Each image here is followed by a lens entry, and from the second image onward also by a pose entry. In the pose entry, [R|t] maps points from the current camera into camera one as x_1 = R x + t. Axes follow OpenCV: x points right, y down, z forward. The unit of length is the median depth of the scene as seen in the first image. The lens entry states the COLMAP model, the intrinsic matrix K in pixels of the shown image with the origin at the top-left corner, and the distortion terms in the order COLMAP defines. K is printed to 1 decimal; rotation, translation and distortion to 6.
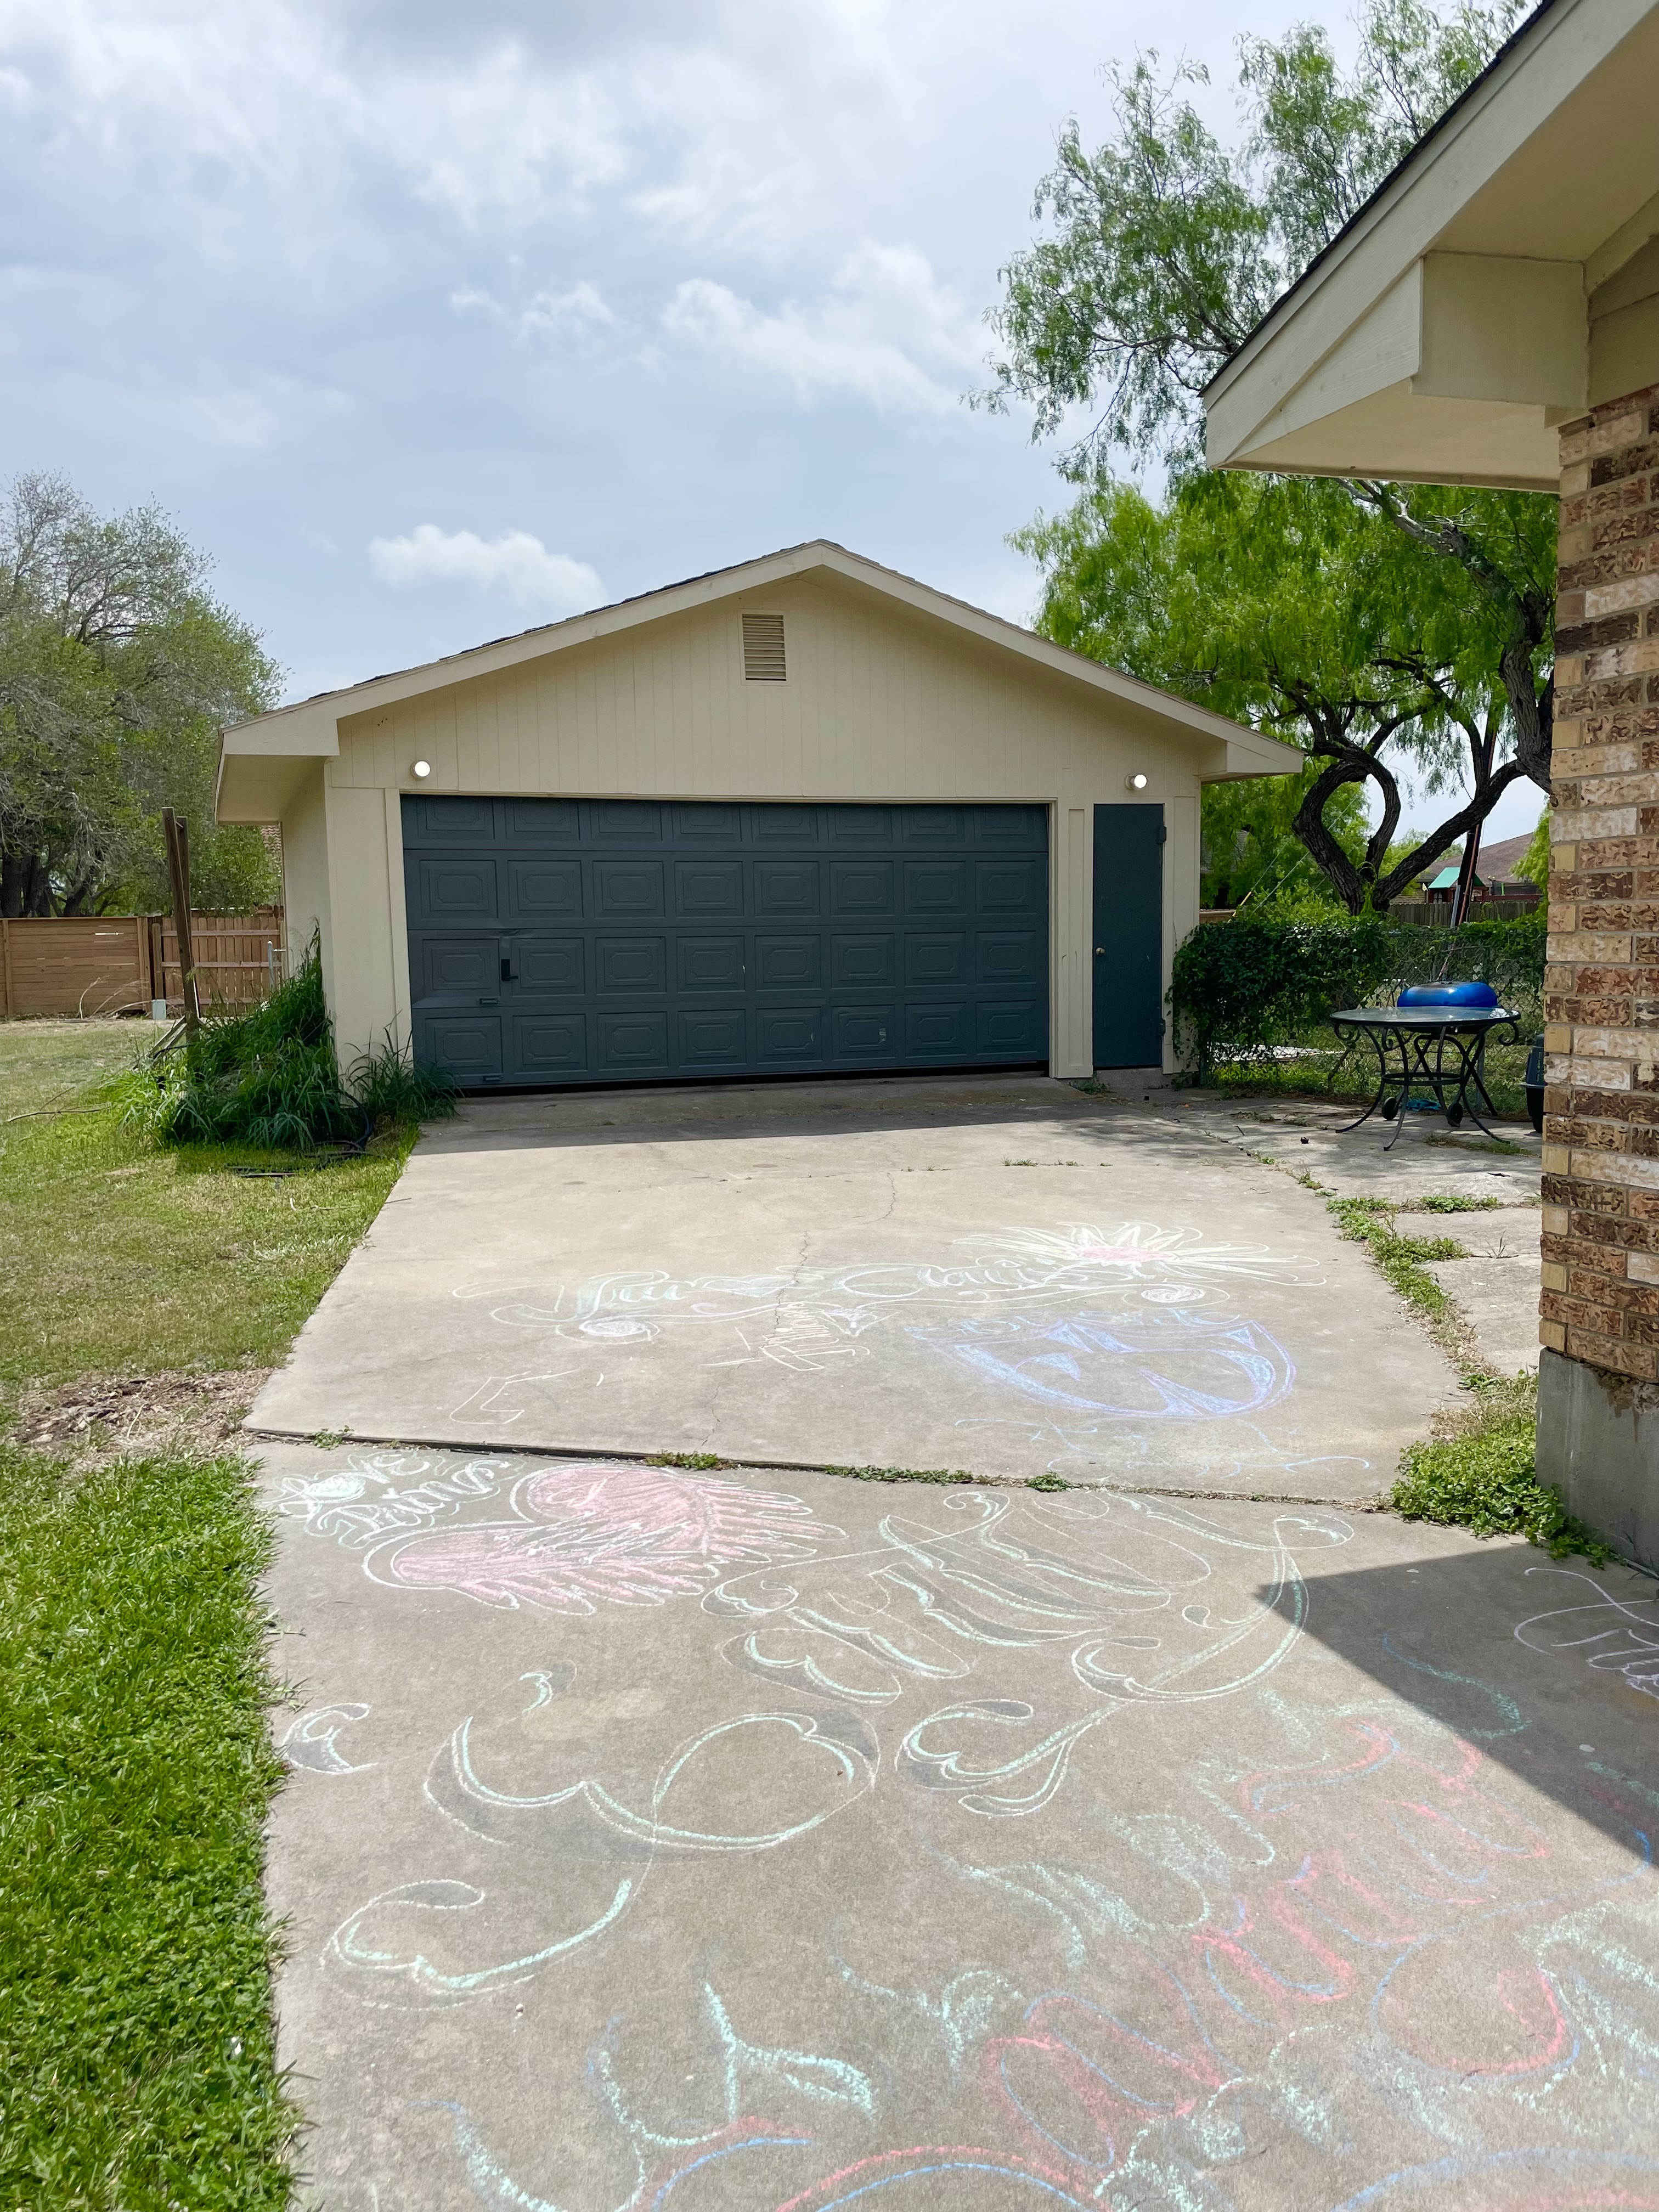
lens RADIAL K [[1696.6, 0, 836.3], [0, 1696.6, 1103.8], [0, 0, 1]] dist [0.086182, -0.123473]
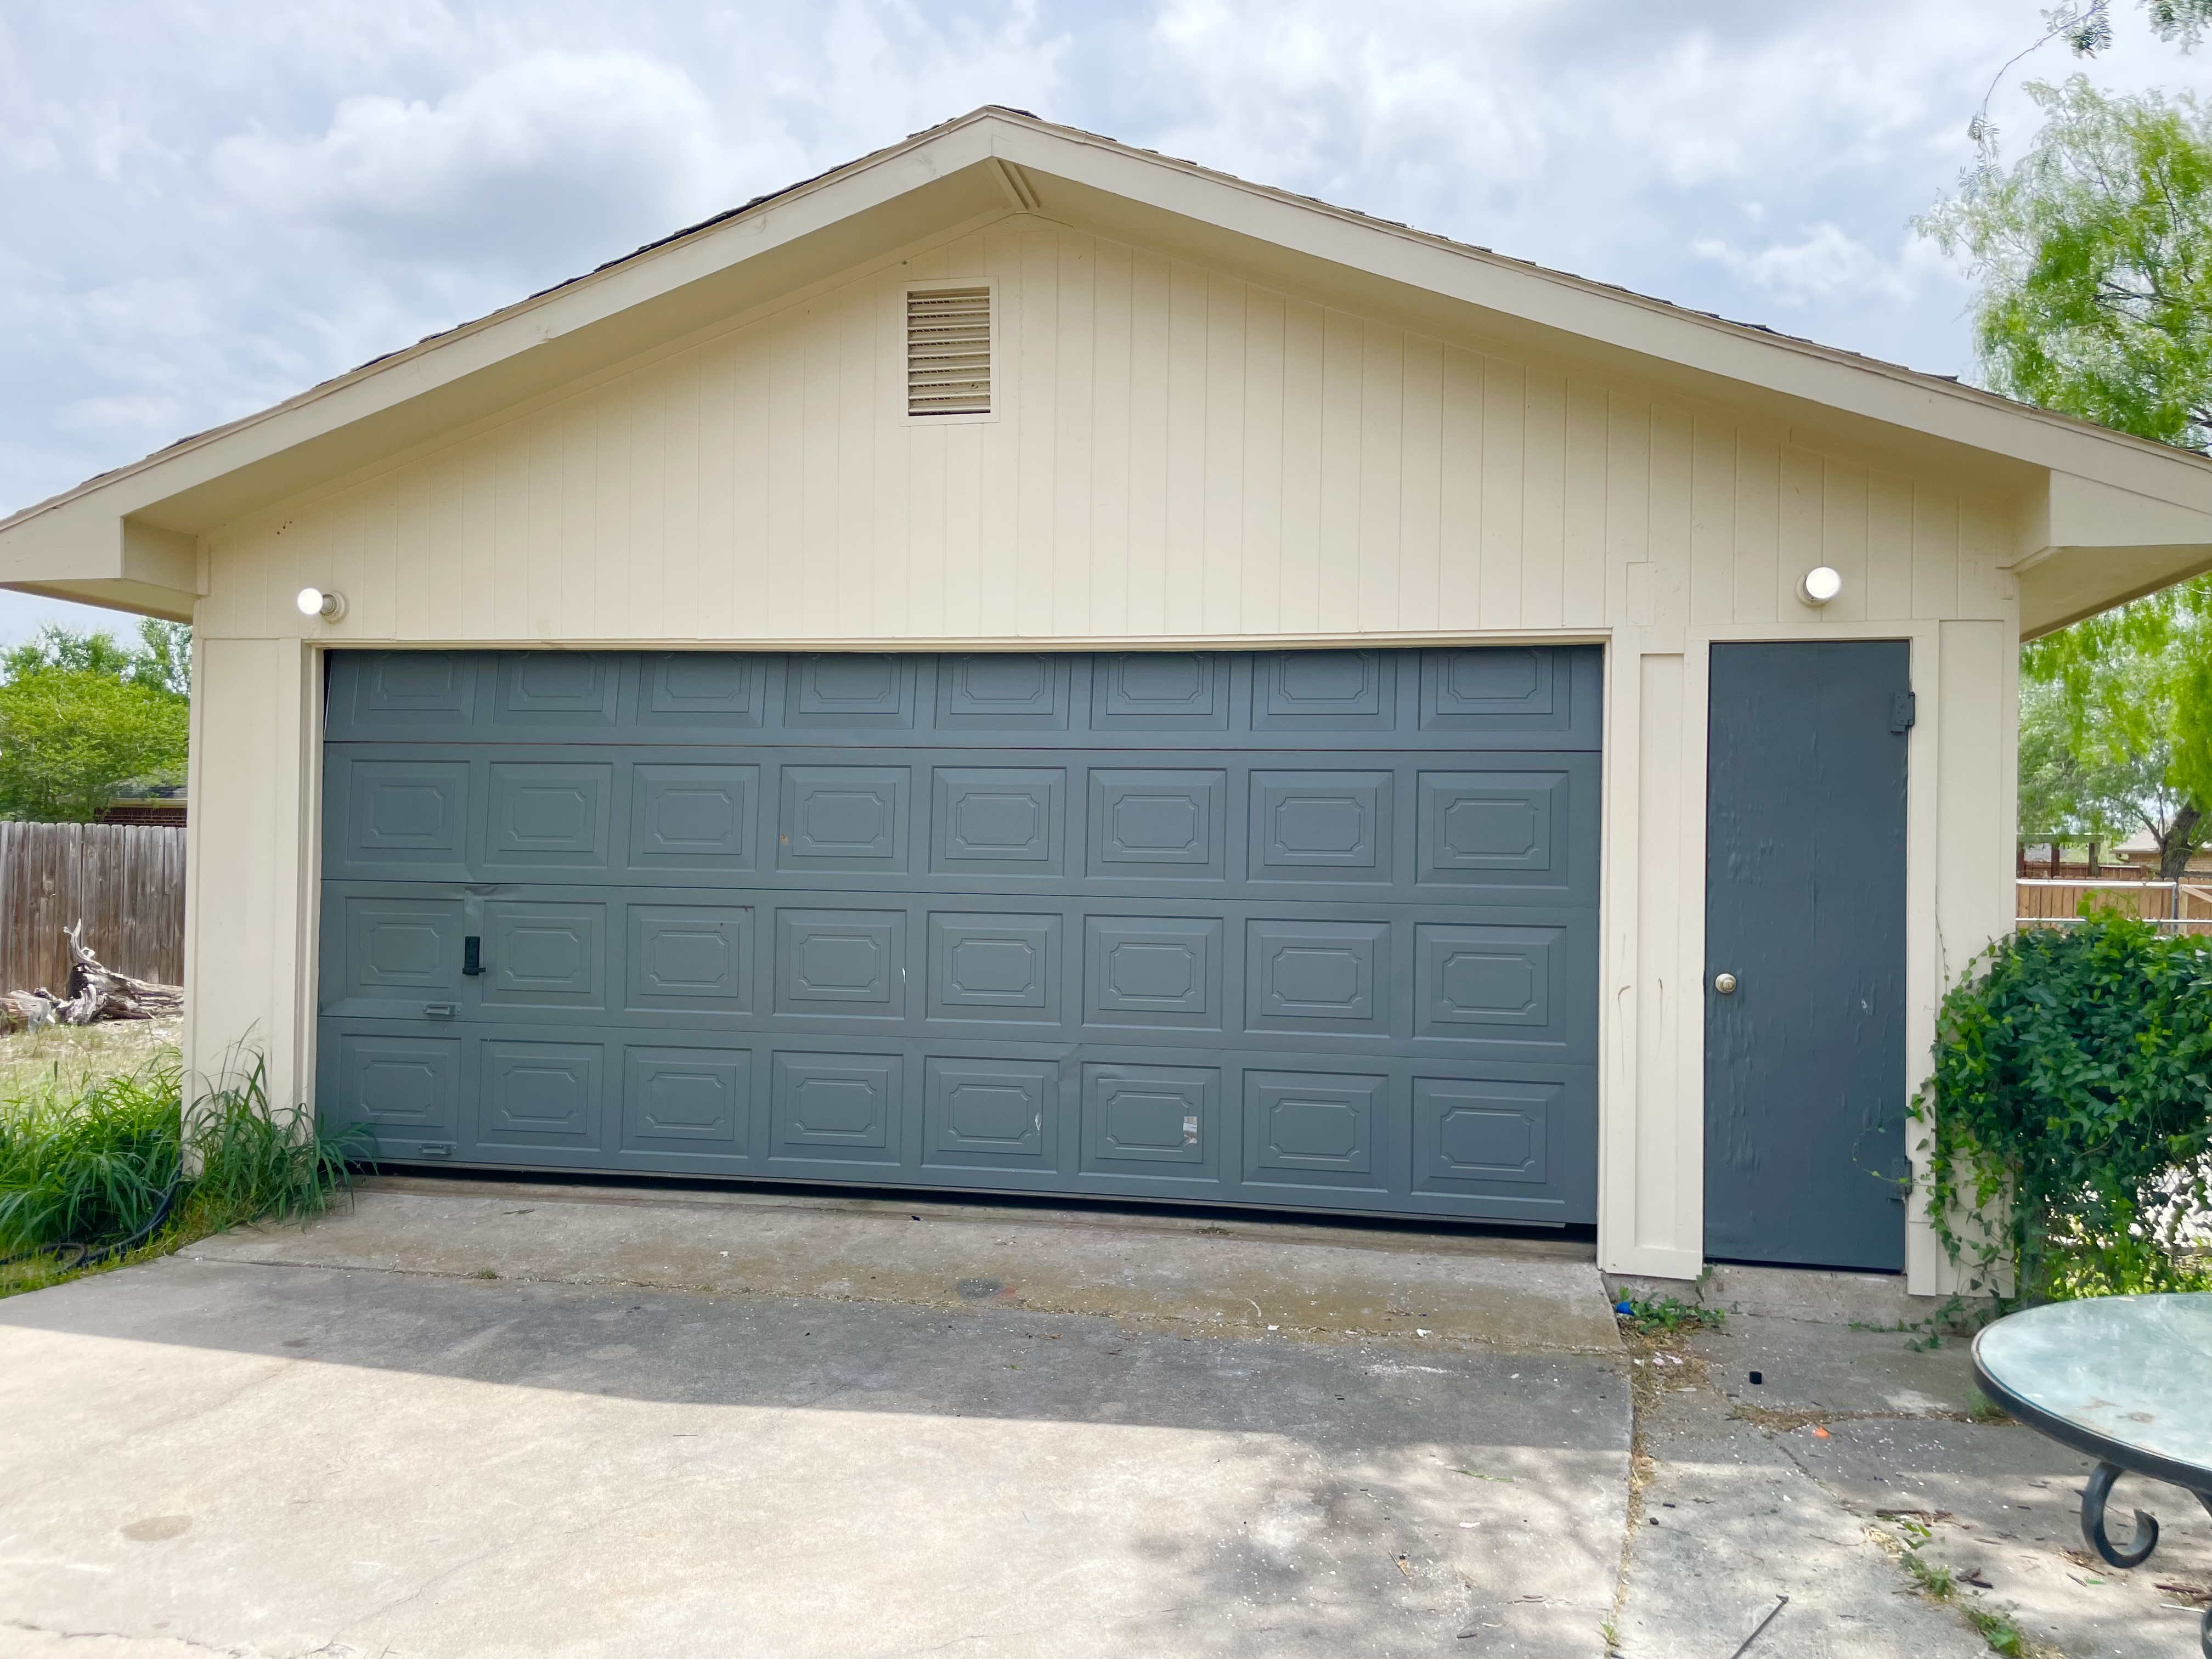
lens RADIAL K [[1696.6, 0, 1096.4], [0, 1696.6, 840.9], [0, 0, 1]] dist [0.086182, -0.123473]
pose [[0.860383, 0.021328, -0.509202, 0.240712], [-0.084014, 0.991390, -0.100433, -0.069784], [0.502676, 0.129191, 0.854767, 0.562869]]
